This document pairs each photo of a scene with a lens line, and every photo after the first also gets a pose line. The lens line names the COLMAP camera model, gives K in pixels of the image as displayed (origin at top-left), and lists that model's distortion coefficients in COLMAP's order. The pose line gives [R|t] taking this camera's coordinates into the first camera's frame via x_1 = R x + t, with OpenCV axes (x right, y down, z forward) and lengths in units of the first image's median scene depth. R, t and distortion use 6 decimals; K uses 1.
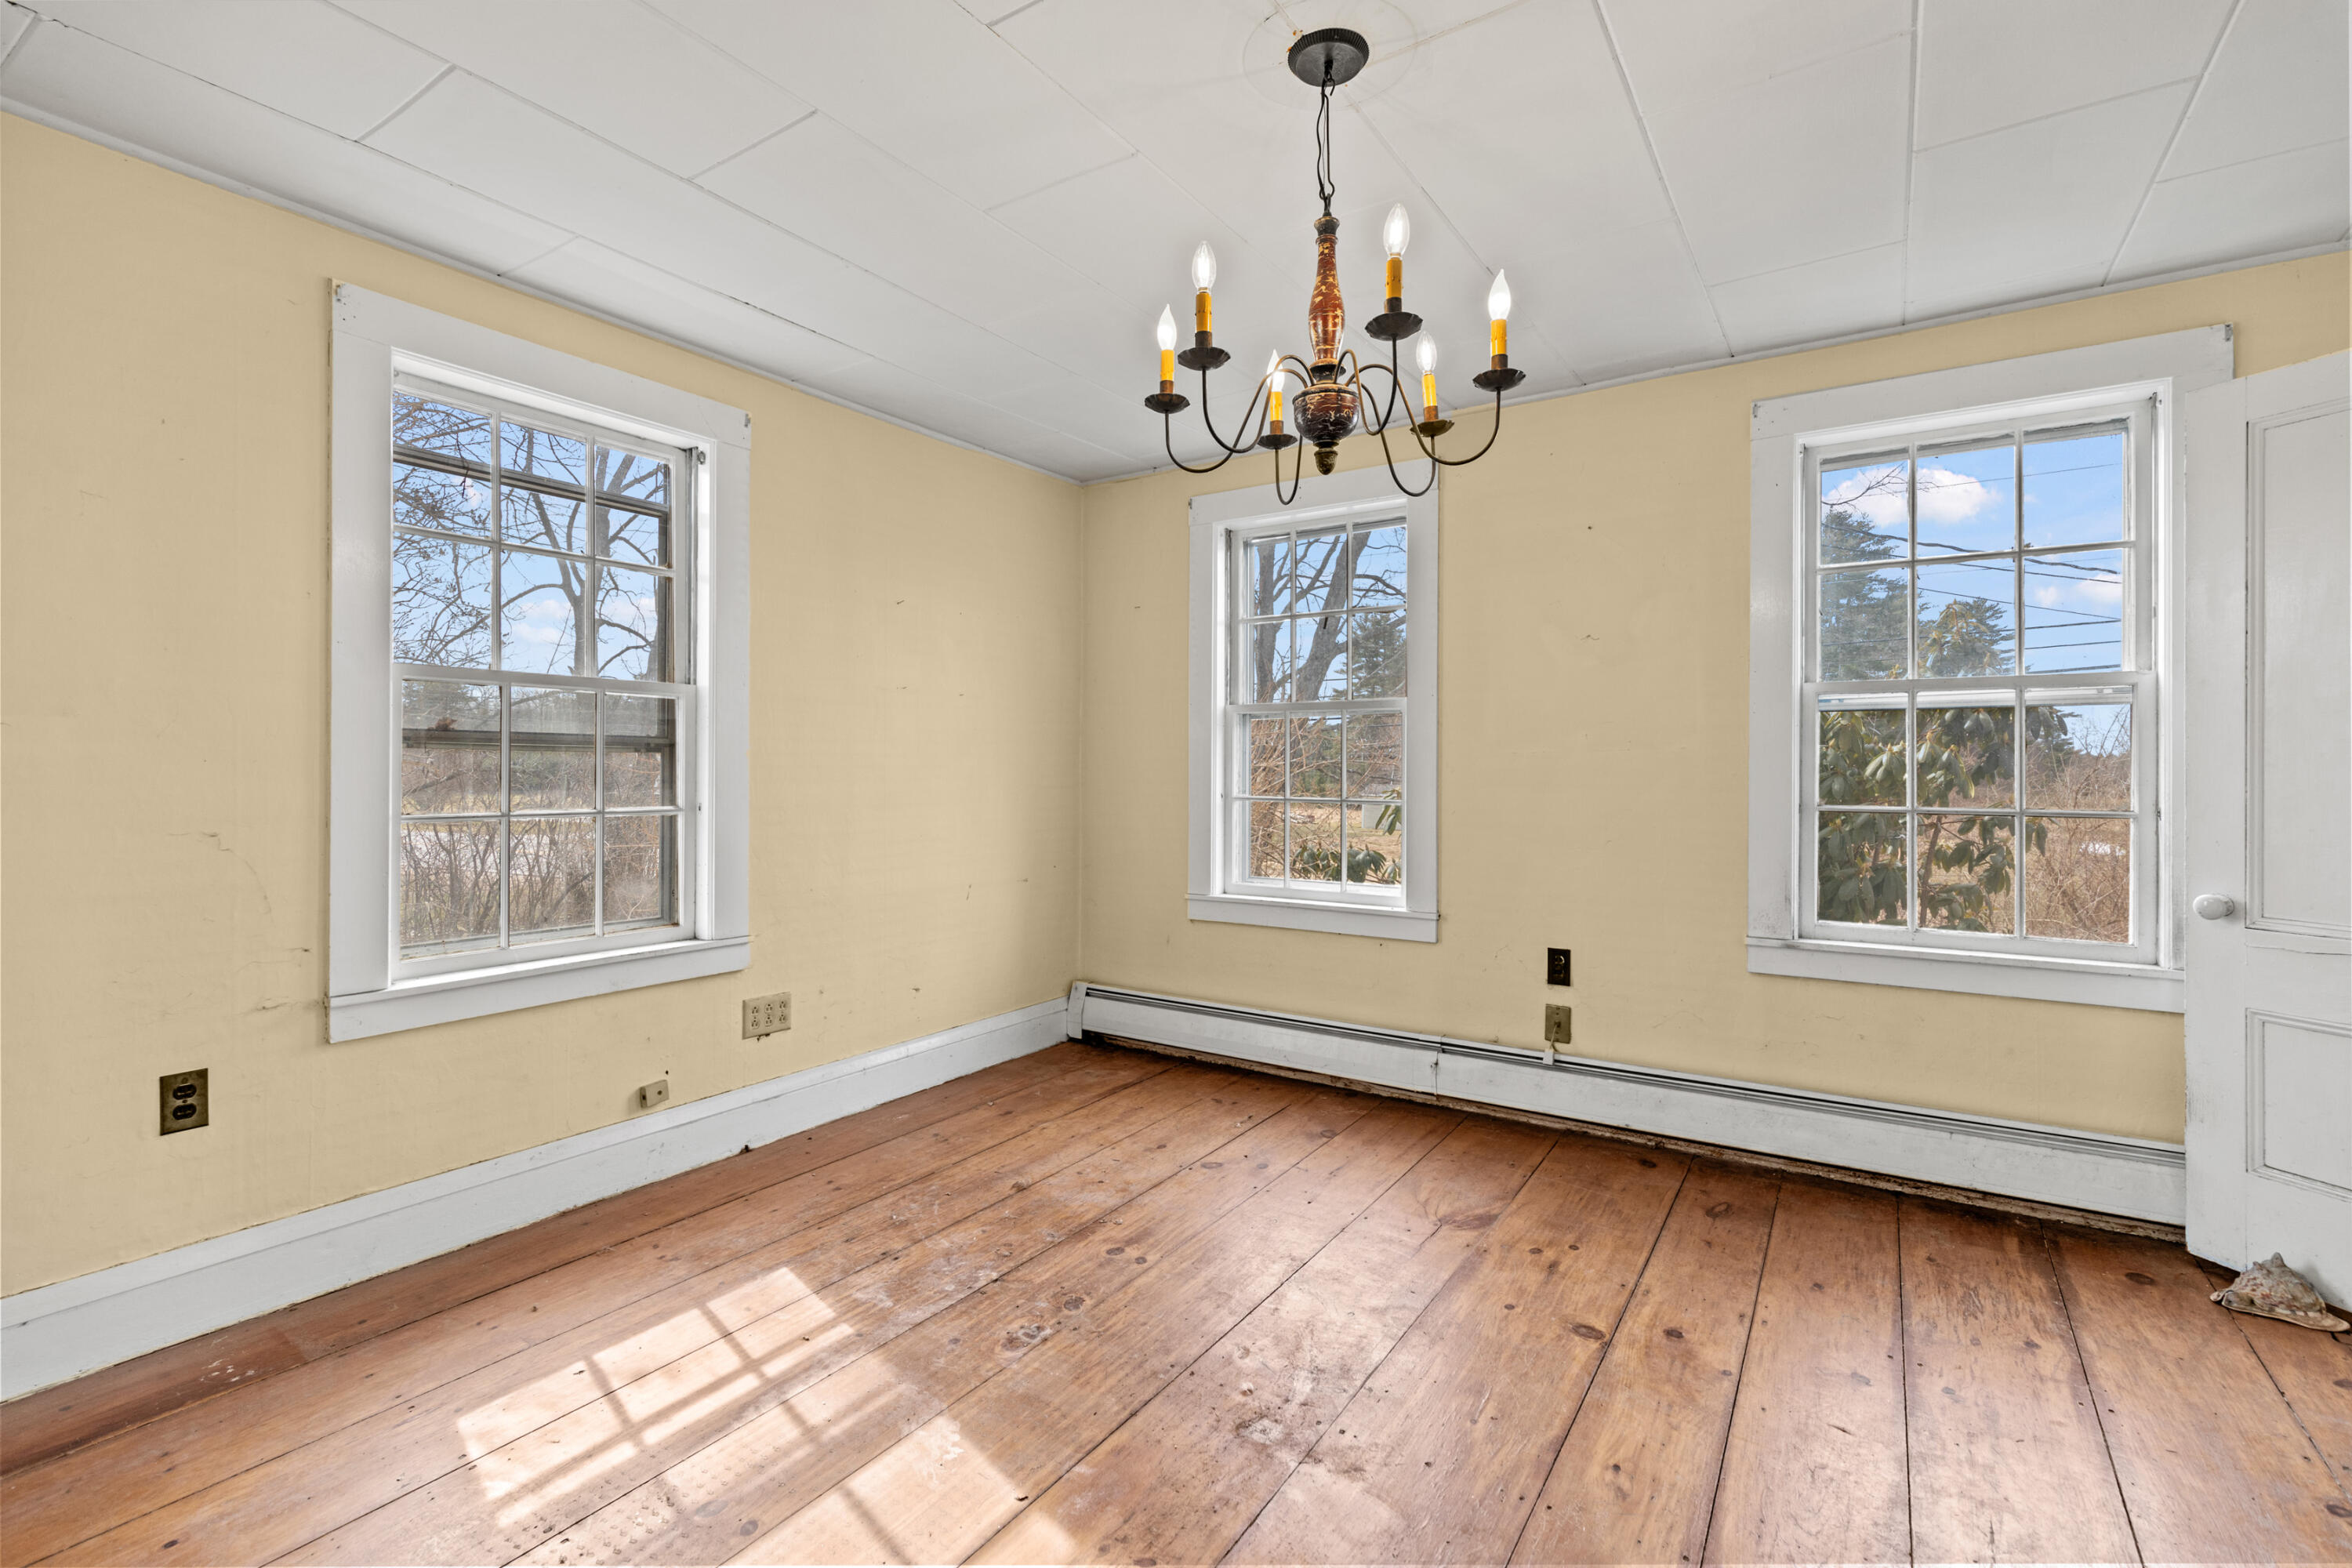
lens RADIAL K [[1036.3, 0, 1187.4], [0, 1036.3, 796.1], [0, 0, 1]] dist [0.008147, -0.000489]
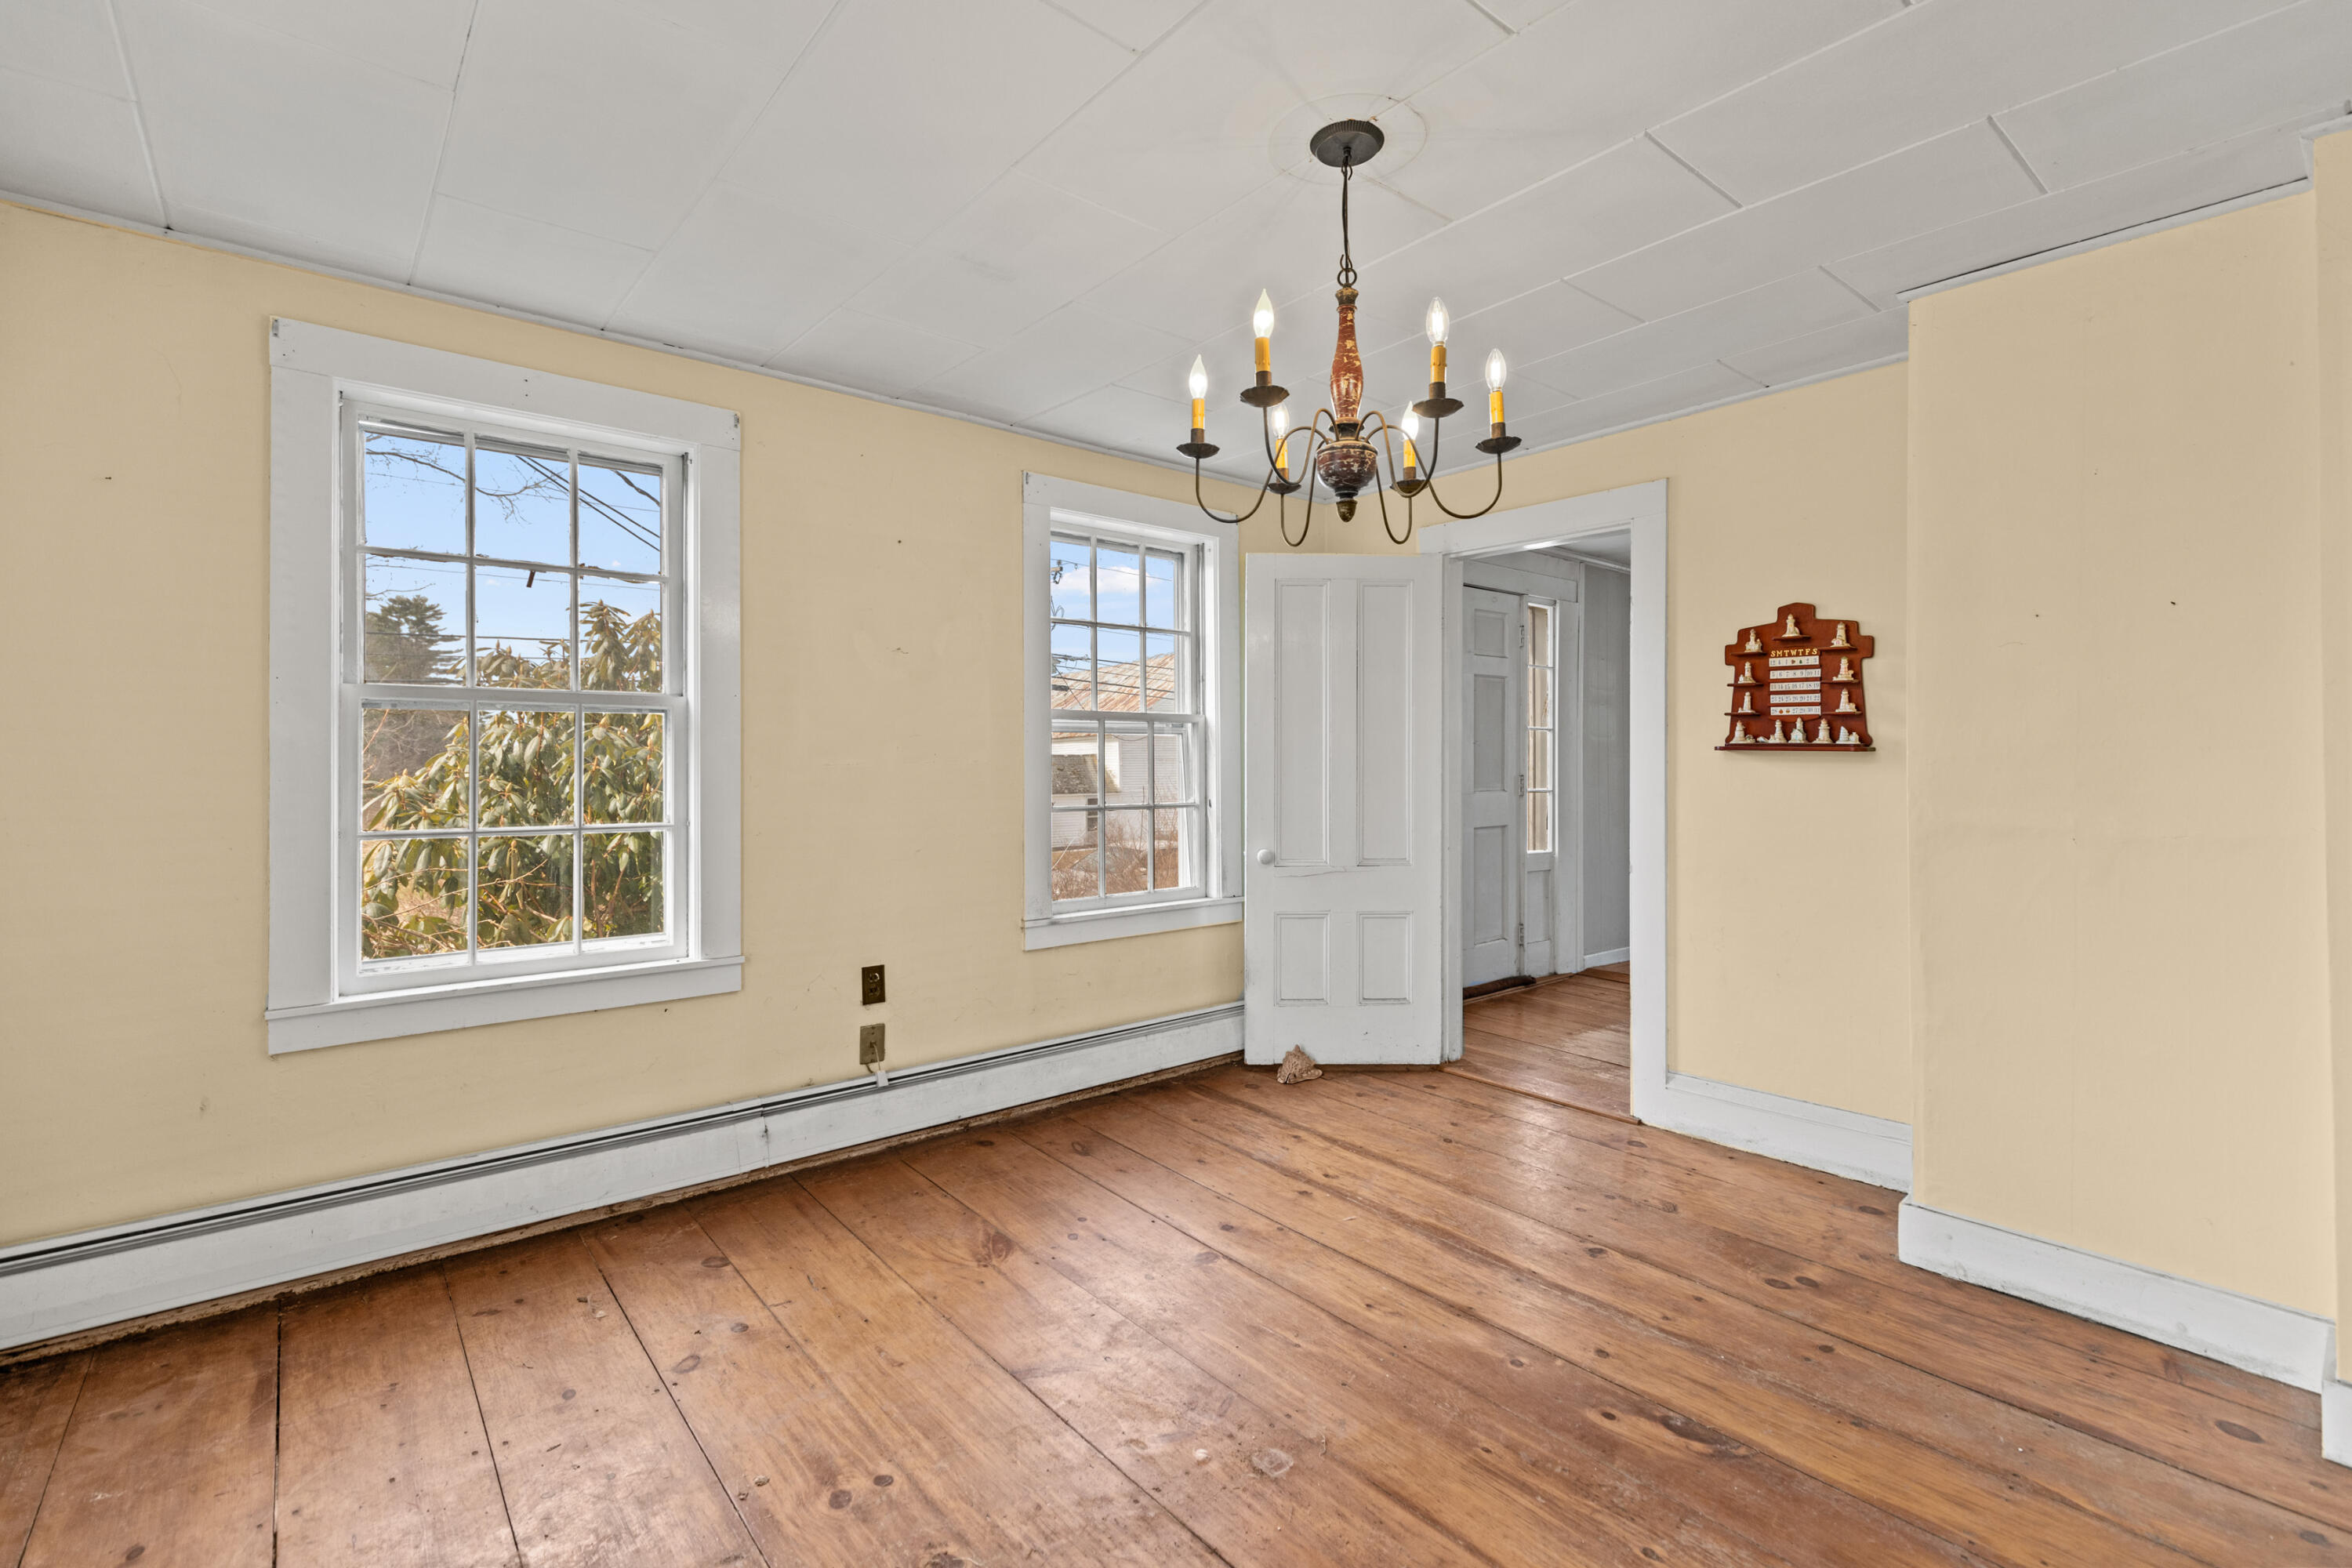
lens RADIAL K [[1061.6, 0, 1176.0], [0, 1061.6, 784.0], [0, 0, 1]] dist [0.015134, -0.004337]
pose [[0.296951, -0.020415, 0.954674, -0.589323], [0.031100, 0.999448, 0.011698, -0.030707], [-0.954386, 0.026217, 0.297422, 0.499673]]
